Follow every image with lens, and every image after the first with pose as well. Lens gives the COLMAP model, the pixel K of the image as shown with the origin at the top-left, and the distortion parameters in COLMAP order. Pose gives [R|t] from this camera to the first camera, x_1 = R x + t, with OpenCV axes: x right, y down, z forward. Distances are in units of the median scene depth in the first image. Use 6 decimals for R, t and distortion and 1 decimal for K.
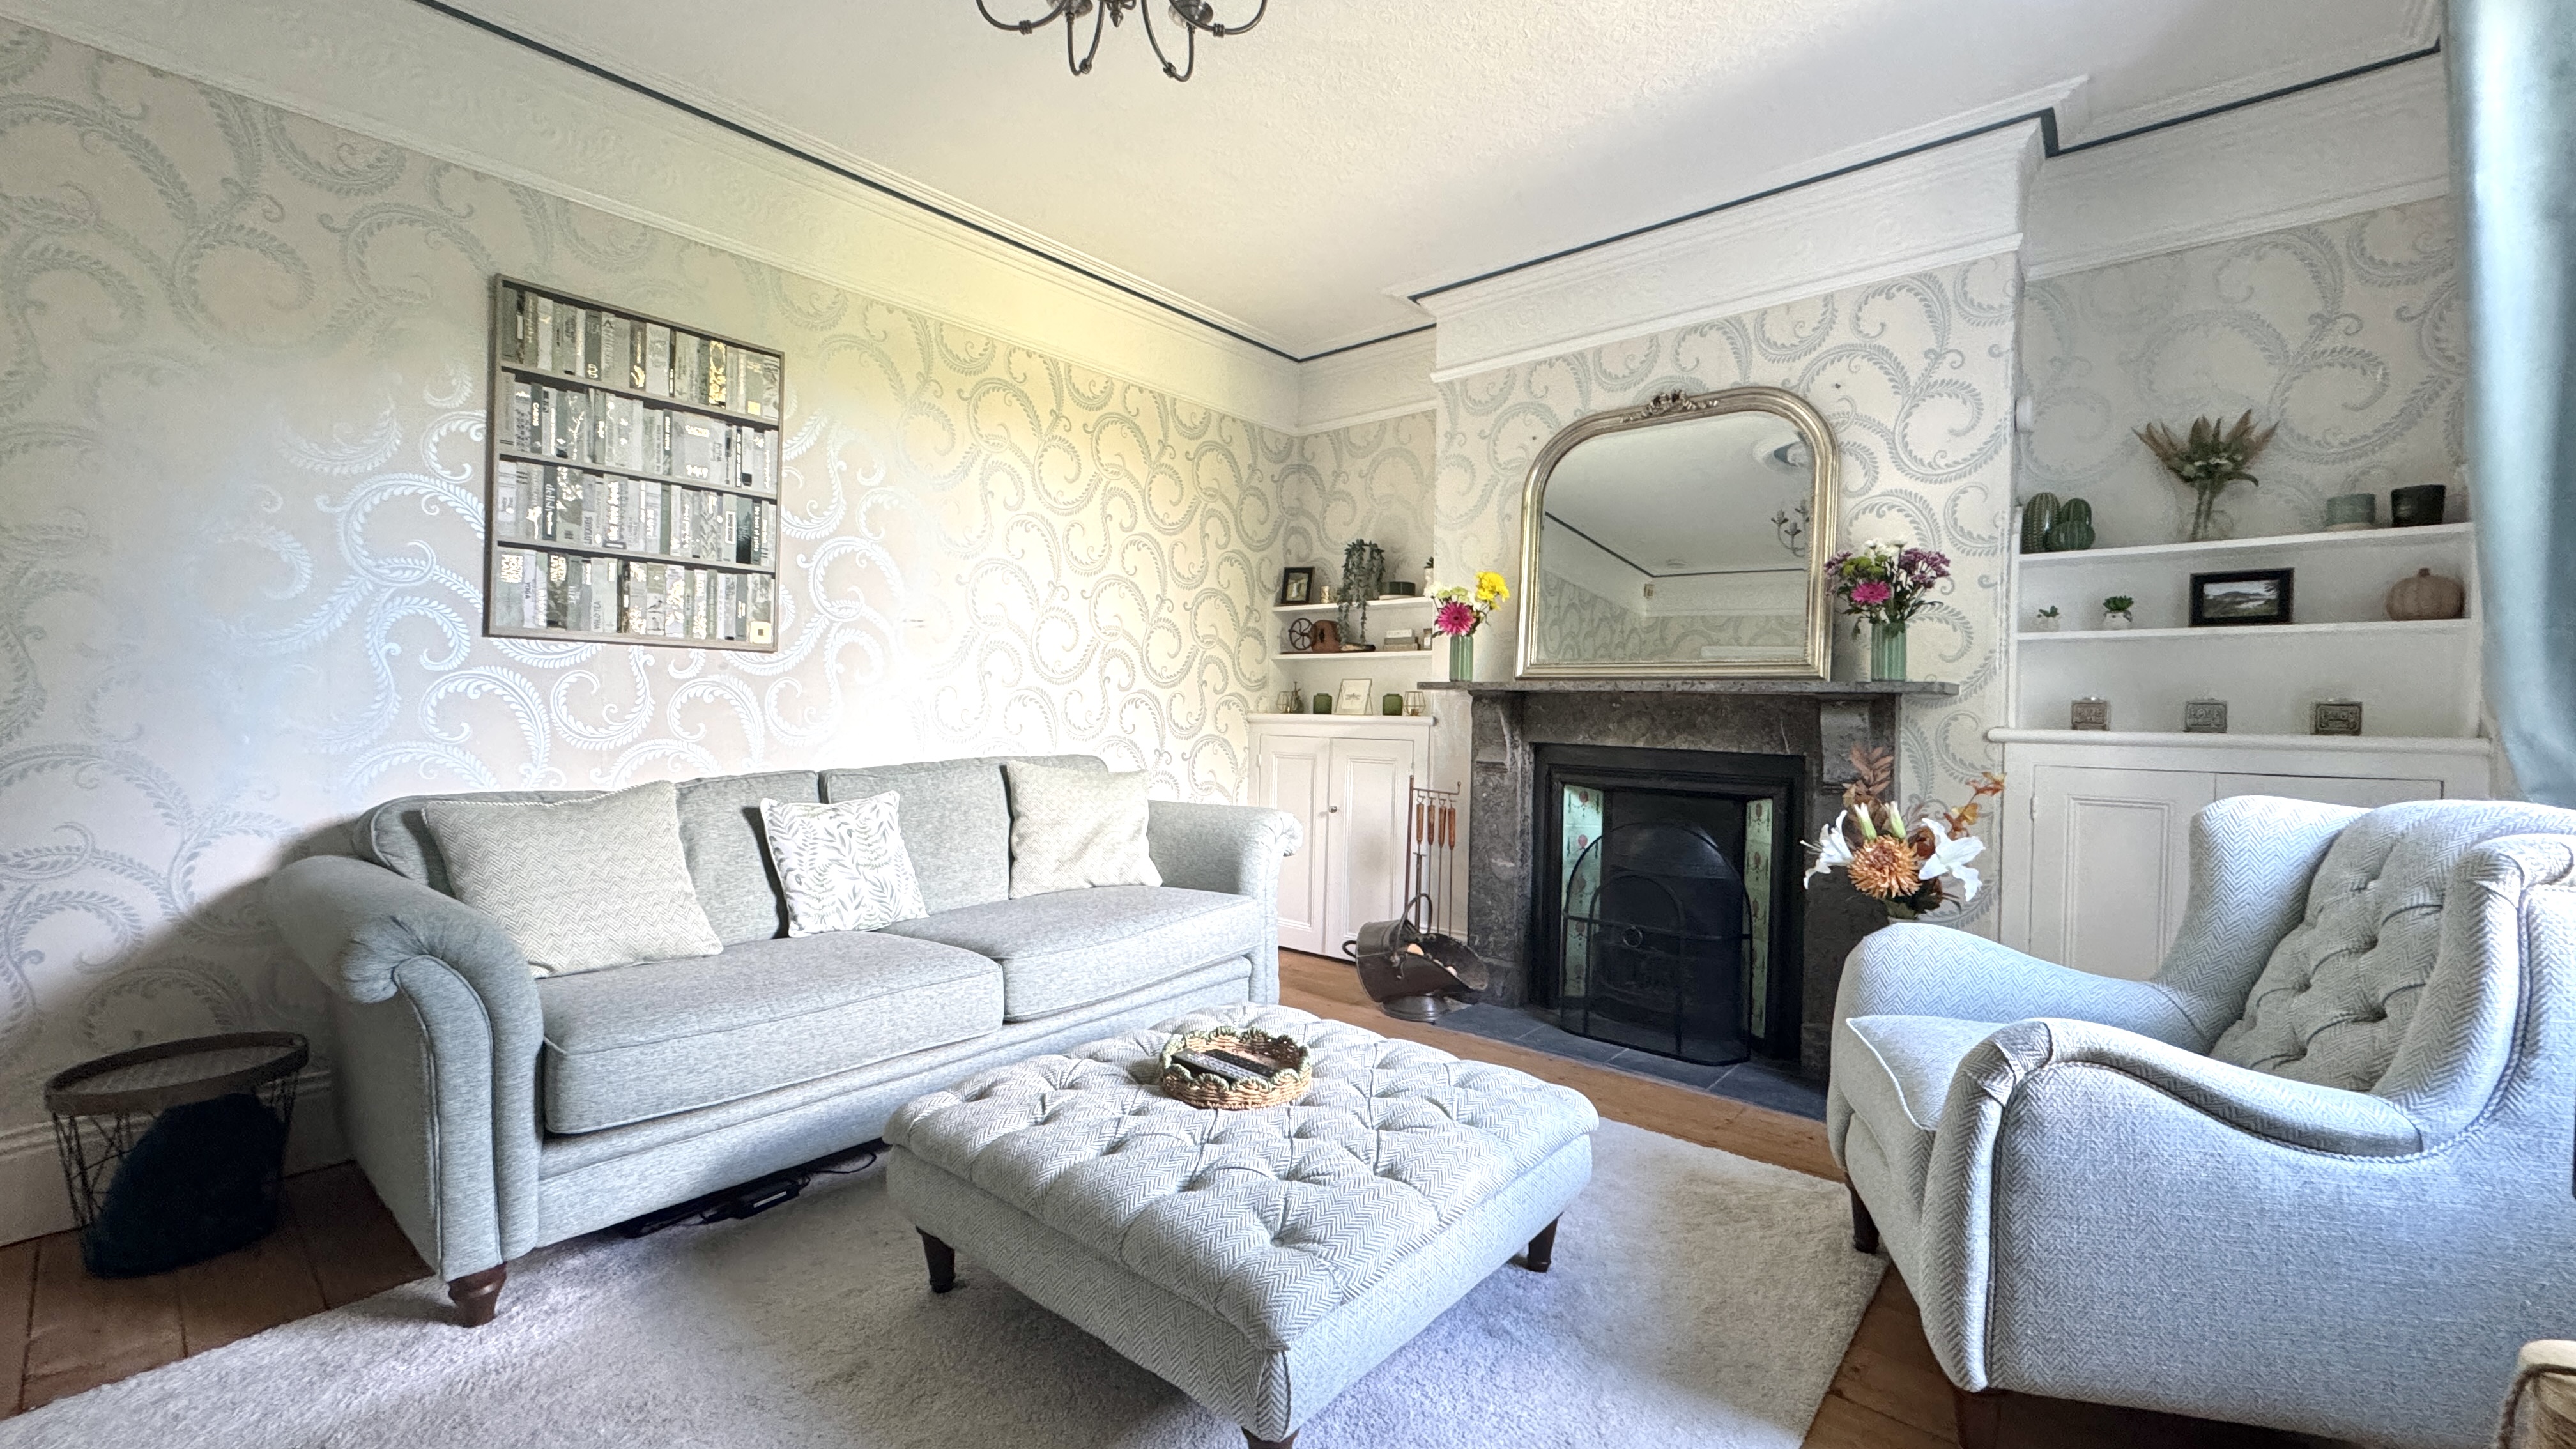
lens RADIAL K [[1025.5, 0, 1283.3], [0, 1025.5, 718.0], [0, 0, 1]] dist [-0.004153, 0.000963]
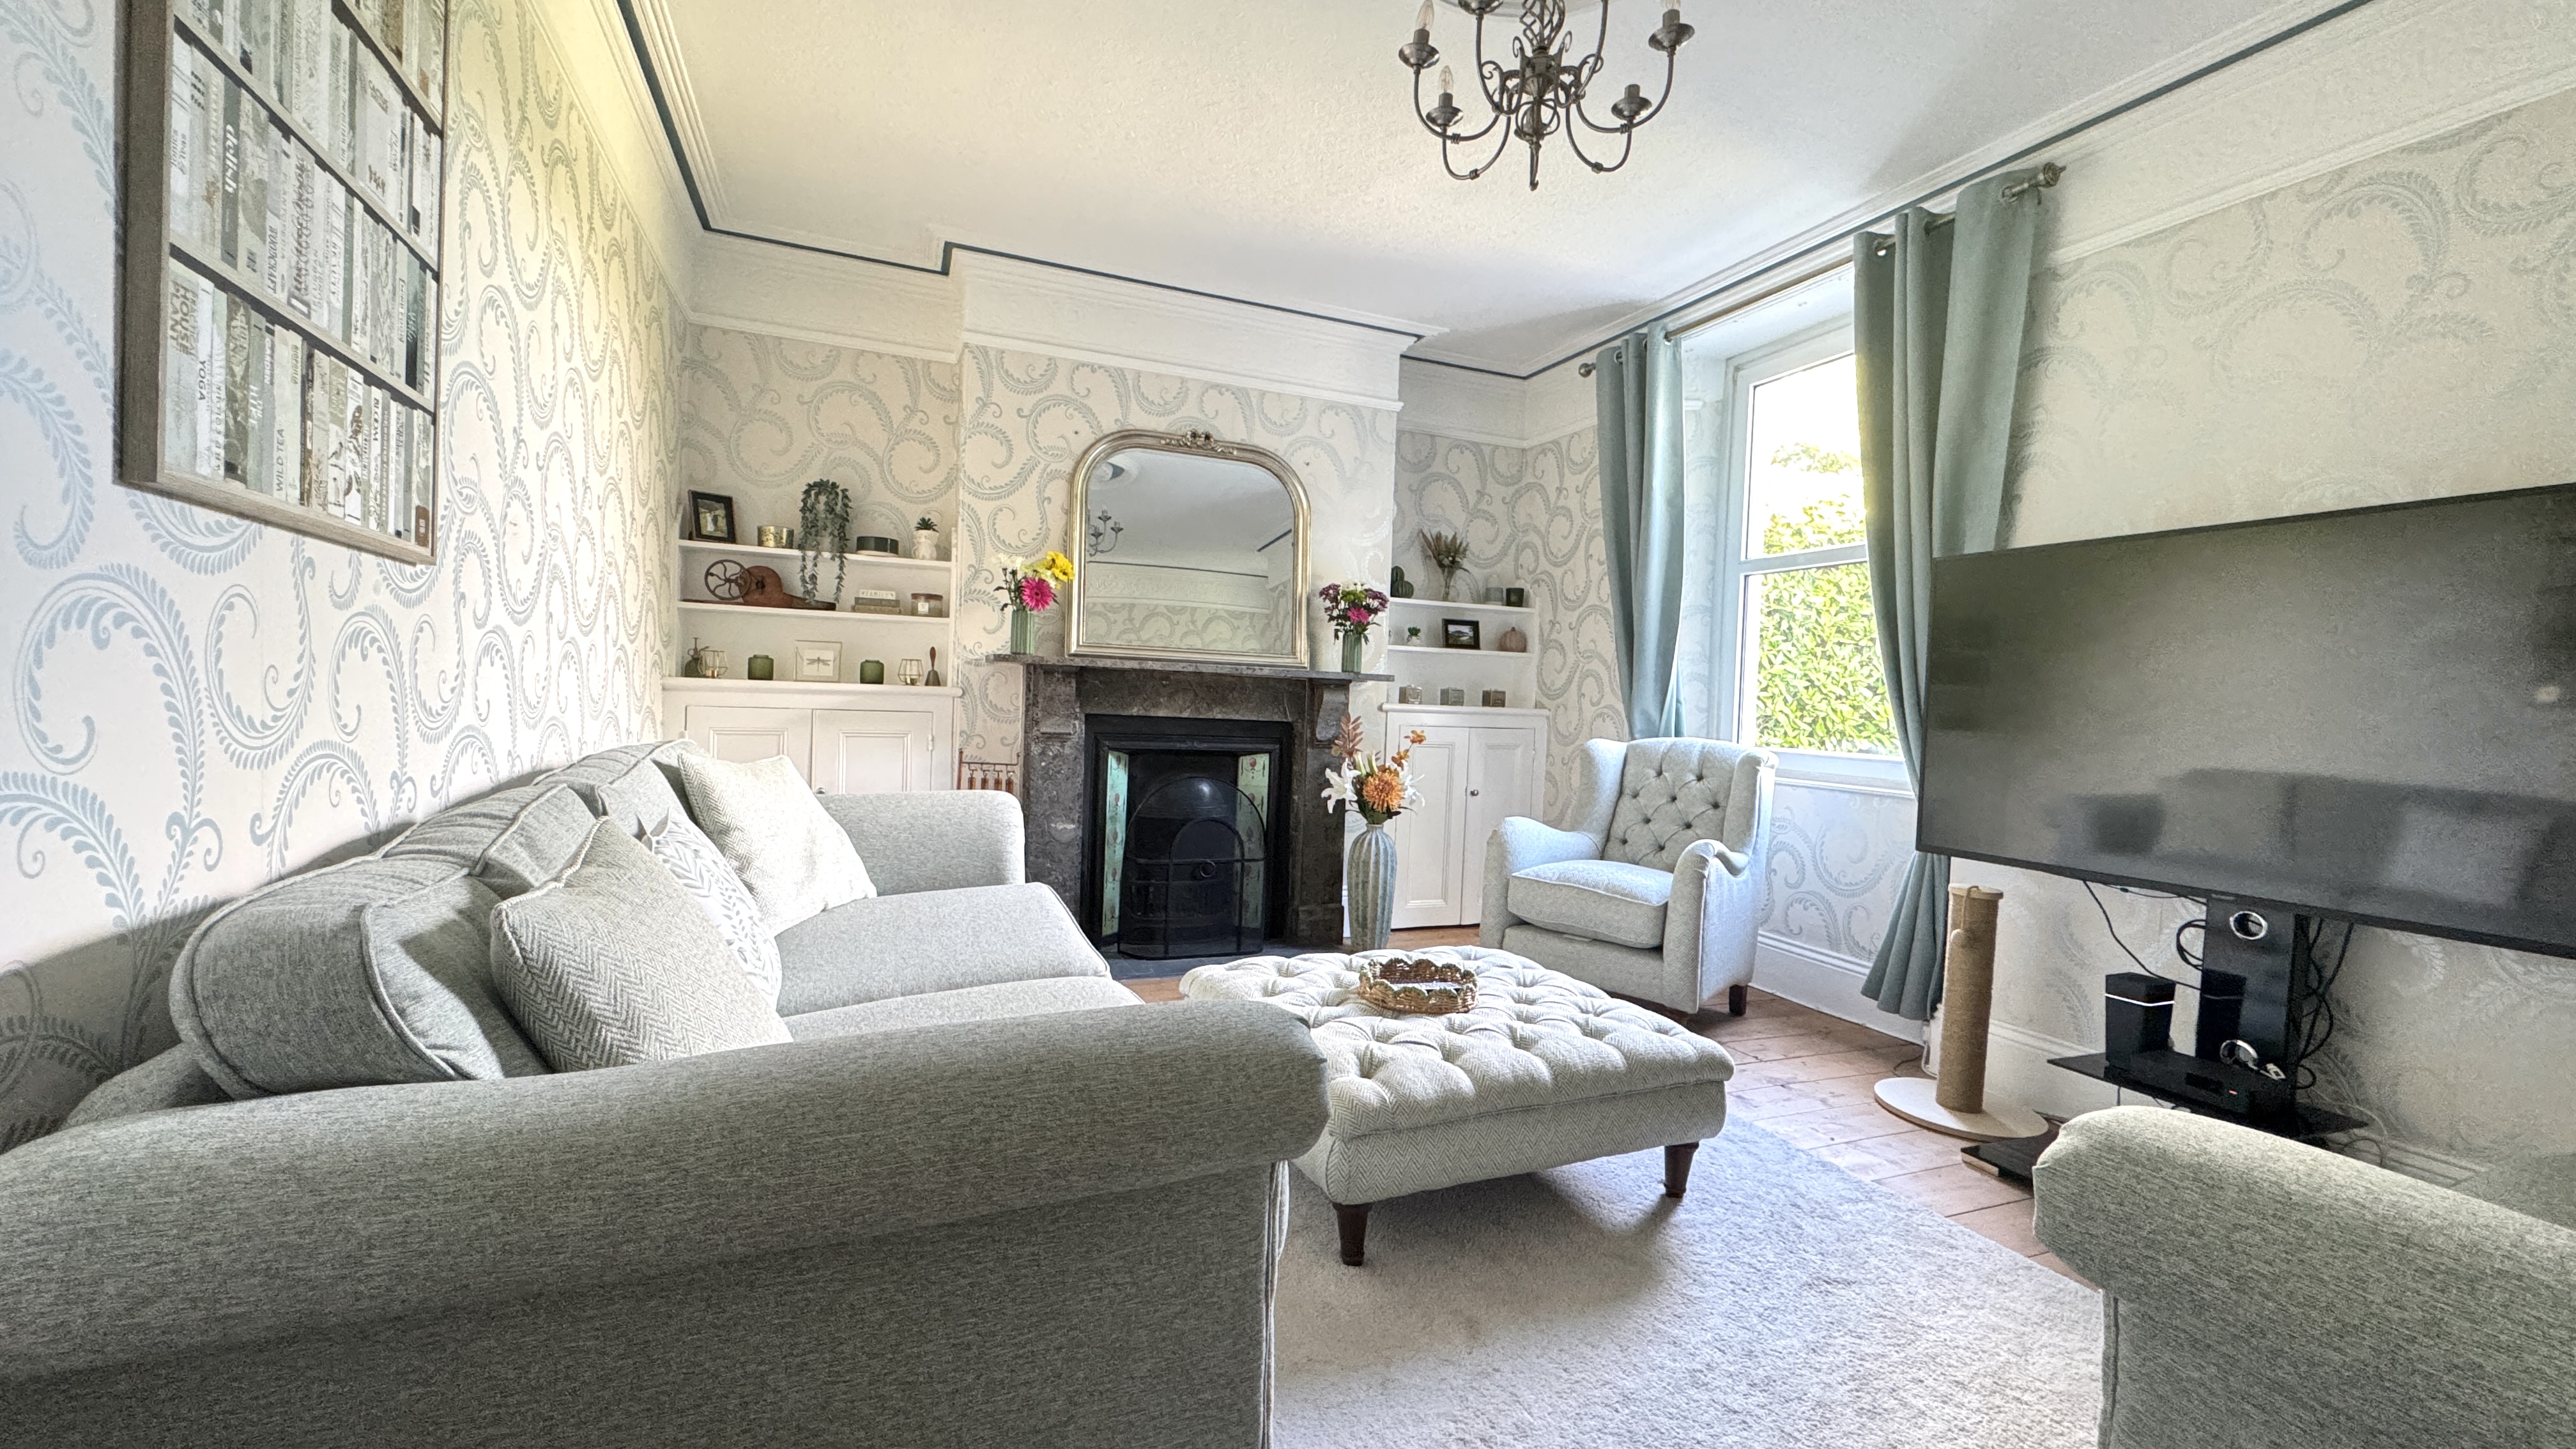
lens RADIAL K [[1025.5, 0, 1290.9], [0, 1025.5, 721.9], [0, 0, 1]] dist [-0.004153, 0.000963]
pose [[0.443729, -0.022137, 0.895888, -0.705002], [-0.021416, 0.999147, 0.035296, -0.012004], [-0.895905, -0.034848, 0.442876, 0.341770]]
